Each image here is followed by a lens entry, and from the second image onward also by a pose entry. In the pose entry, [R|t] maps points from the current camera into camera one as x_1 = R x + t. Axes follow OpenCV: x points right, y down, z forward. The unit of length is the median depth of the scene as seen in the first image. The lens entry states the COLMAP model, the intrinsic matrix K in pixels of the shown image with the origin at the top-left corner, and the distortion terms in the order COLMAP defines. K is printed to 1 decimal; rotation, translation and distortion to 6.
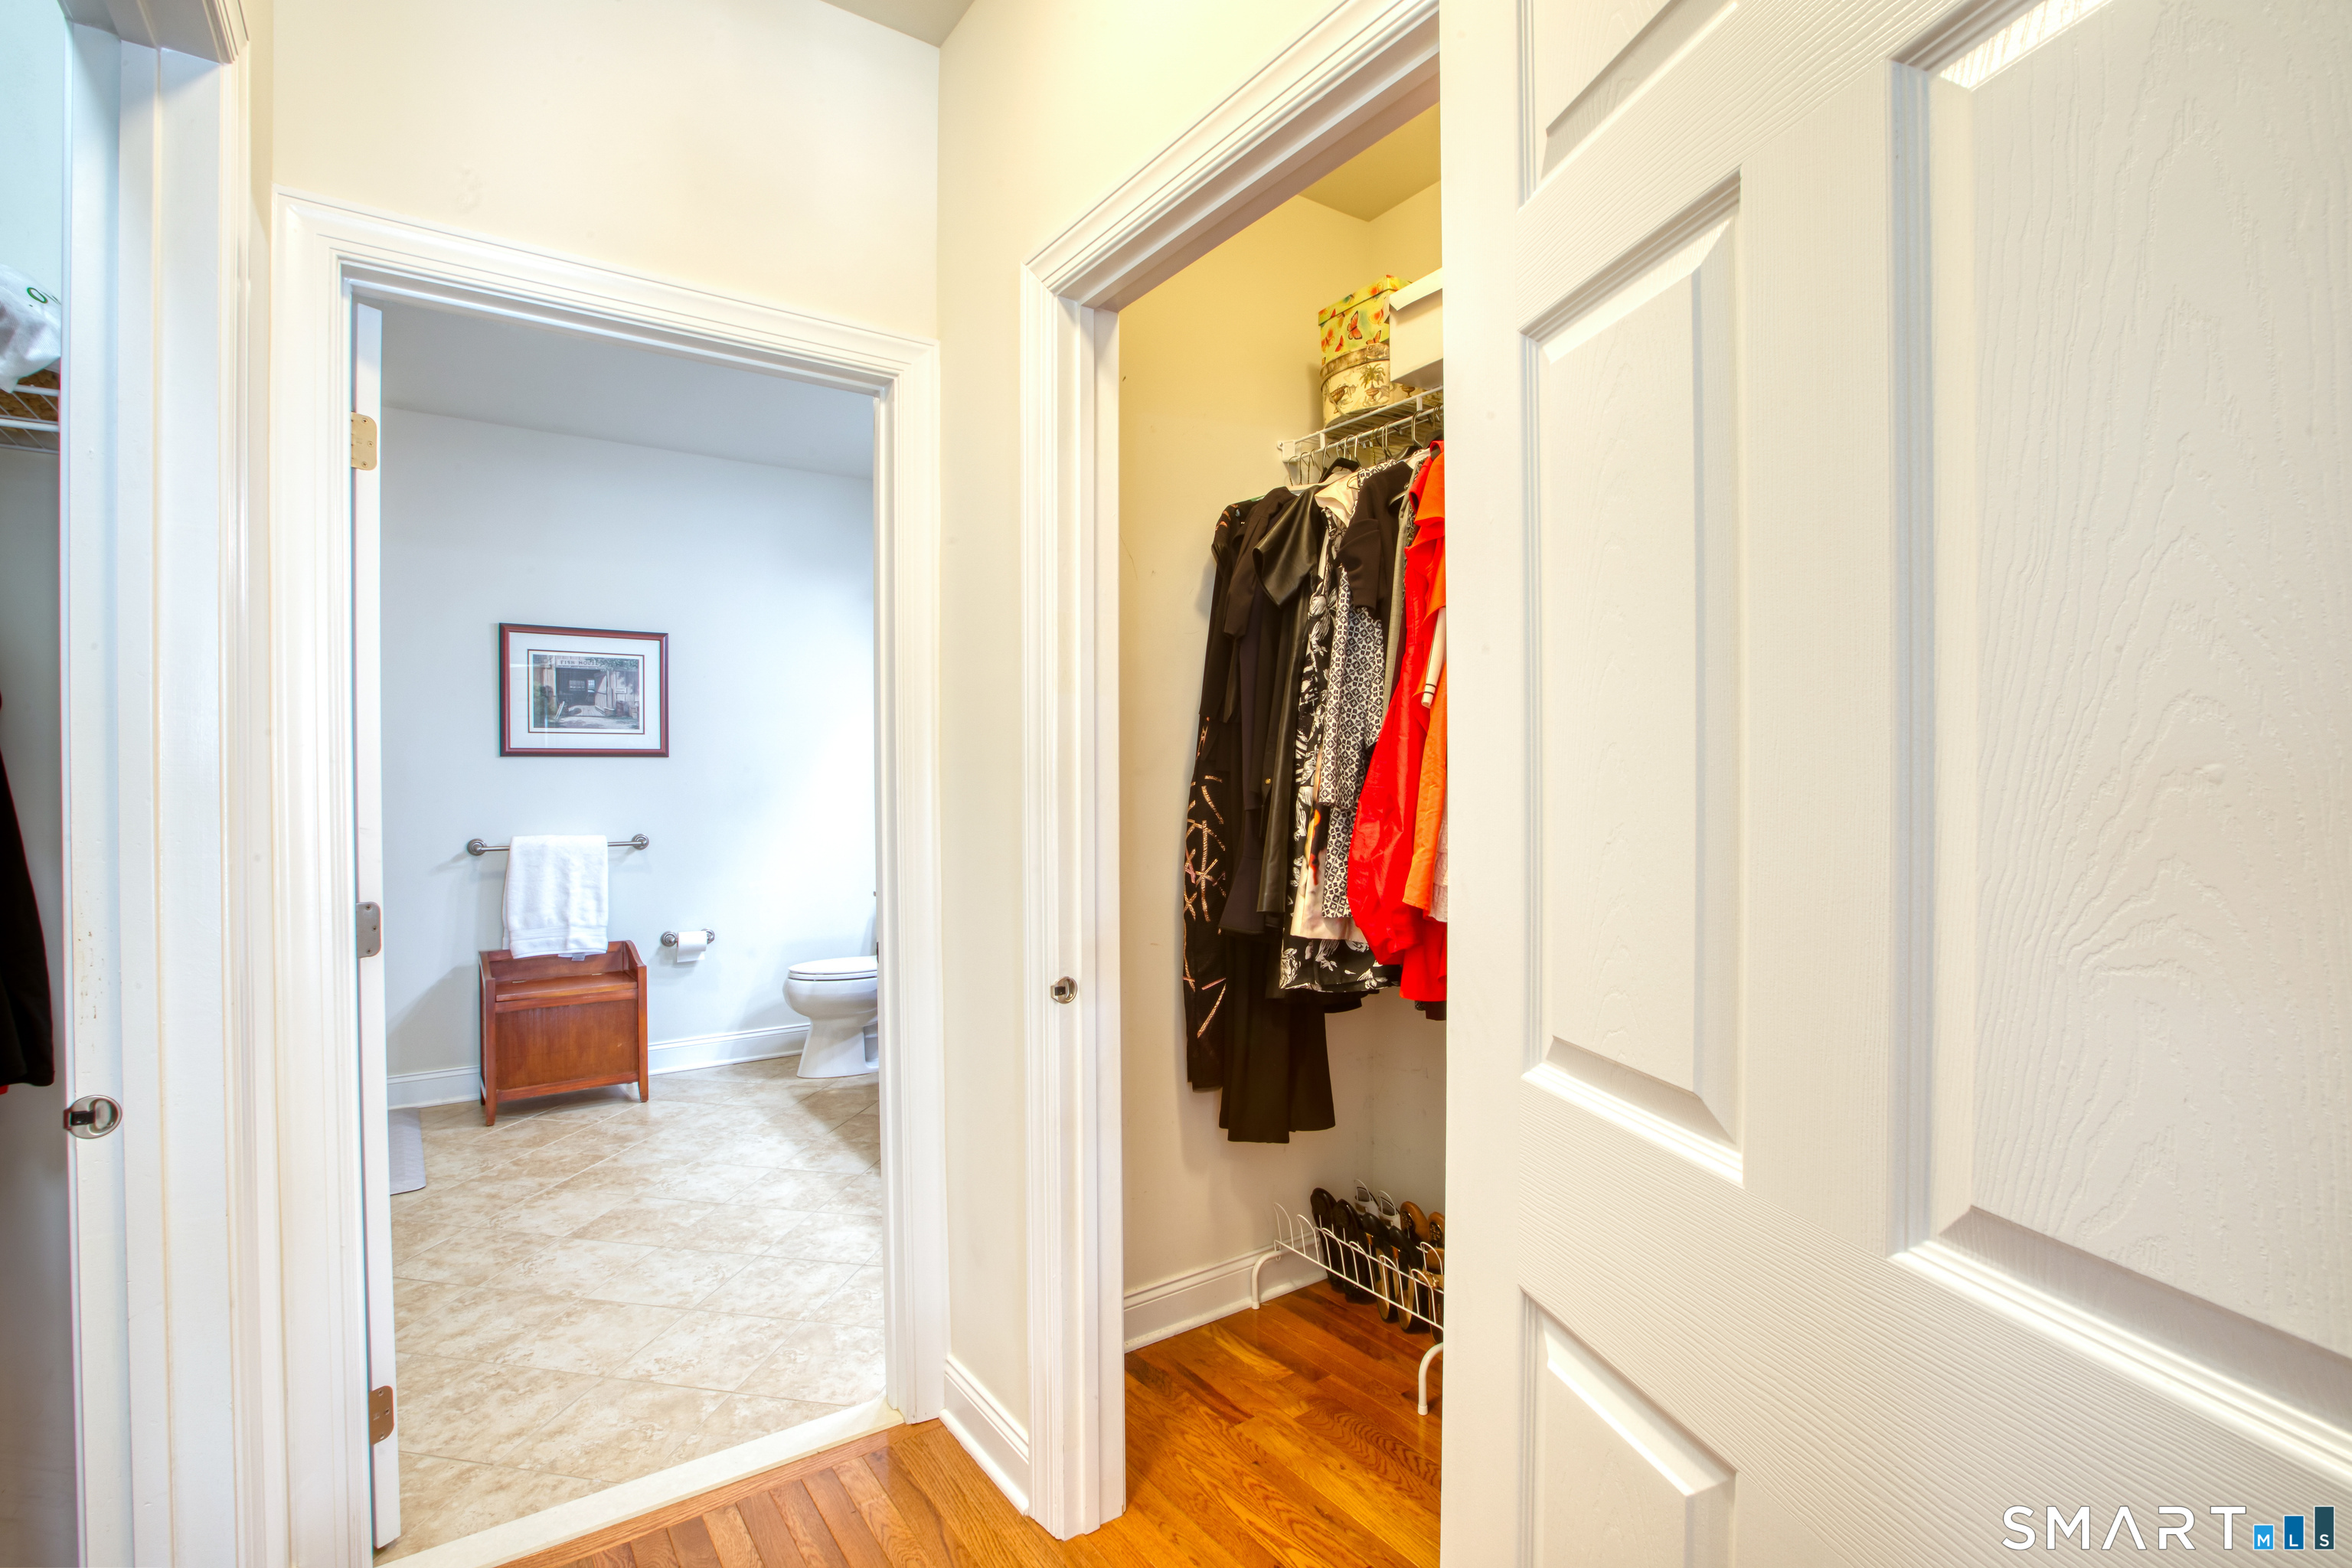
lens RADIAL K [[1061.8, 0, 1179.1], [0, 1061.8, 798.8], [0, 0, 1]] dist [-0.047377, 0.012884]
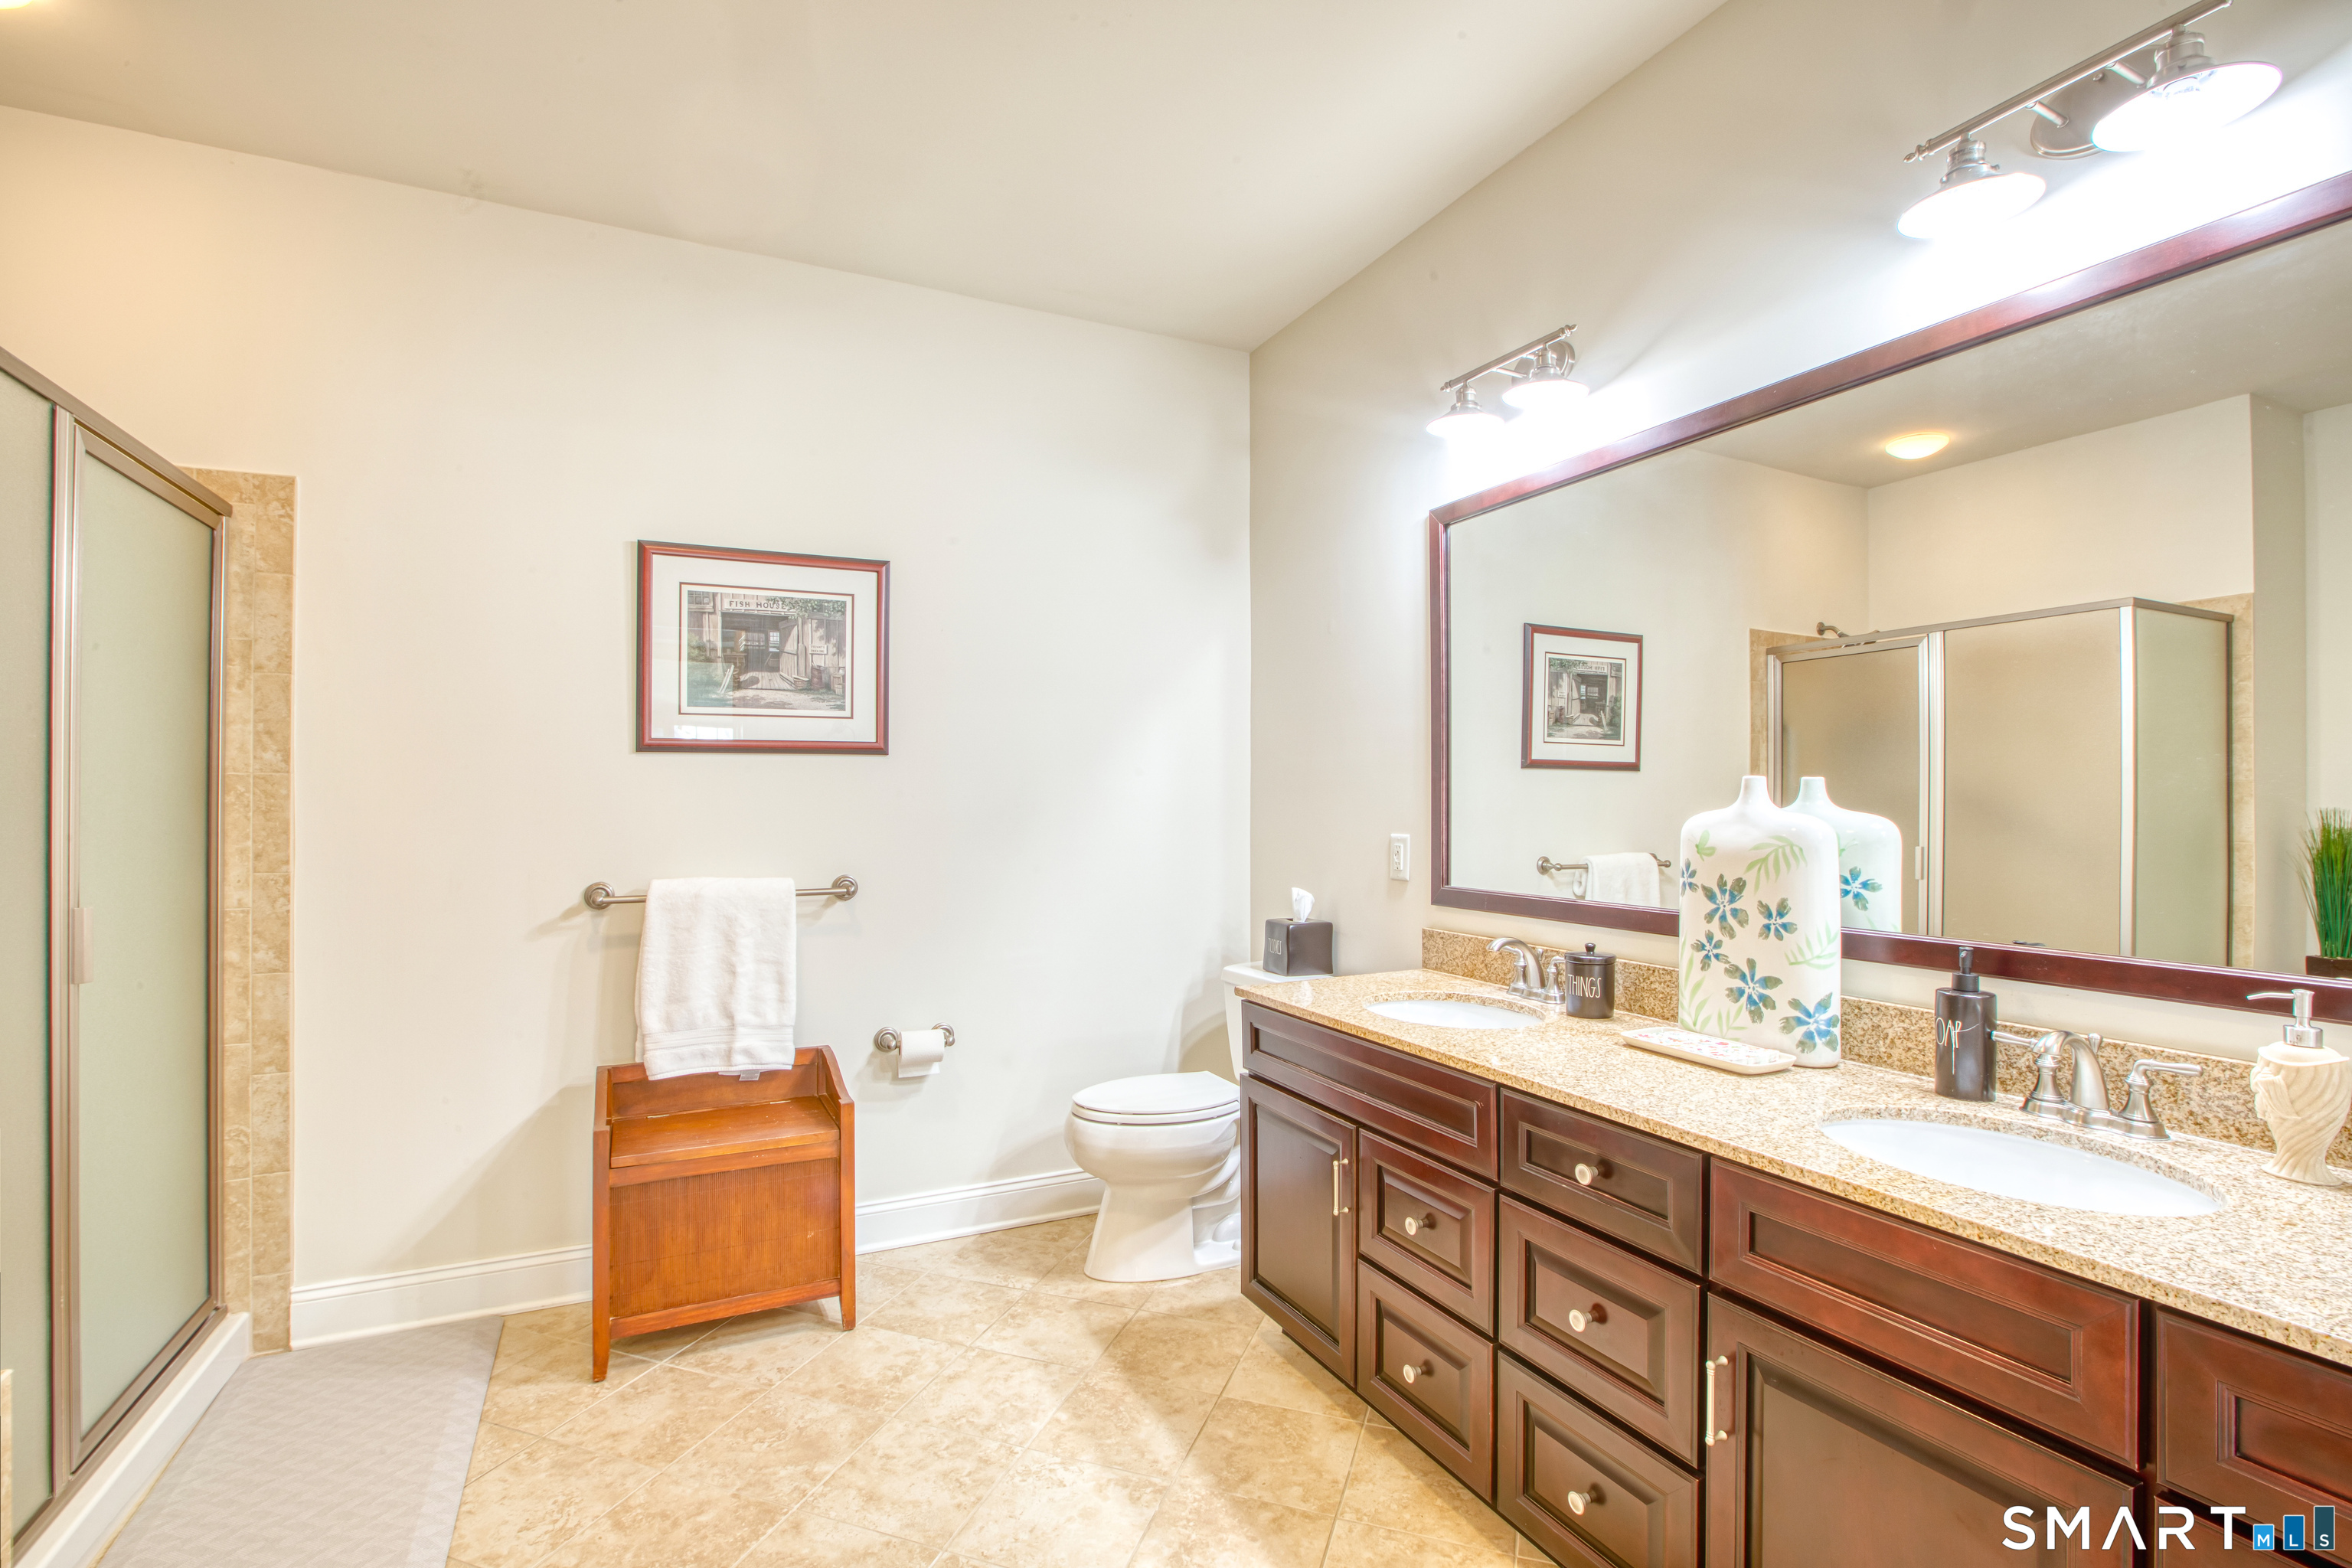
lens RADIAL K [[1061.8, 0, 1178.6], [0, 1061.8, 806.6], [0, 0, 1]] dist [-0.047377, 0.012884]
pose [[0.986415, 0.003187, -0.164240, -0.221756], [-0.005307, 0.999908, -0.012476, -0.001288], [0.164185, 0.013178, 0.986342, 0.425033]]
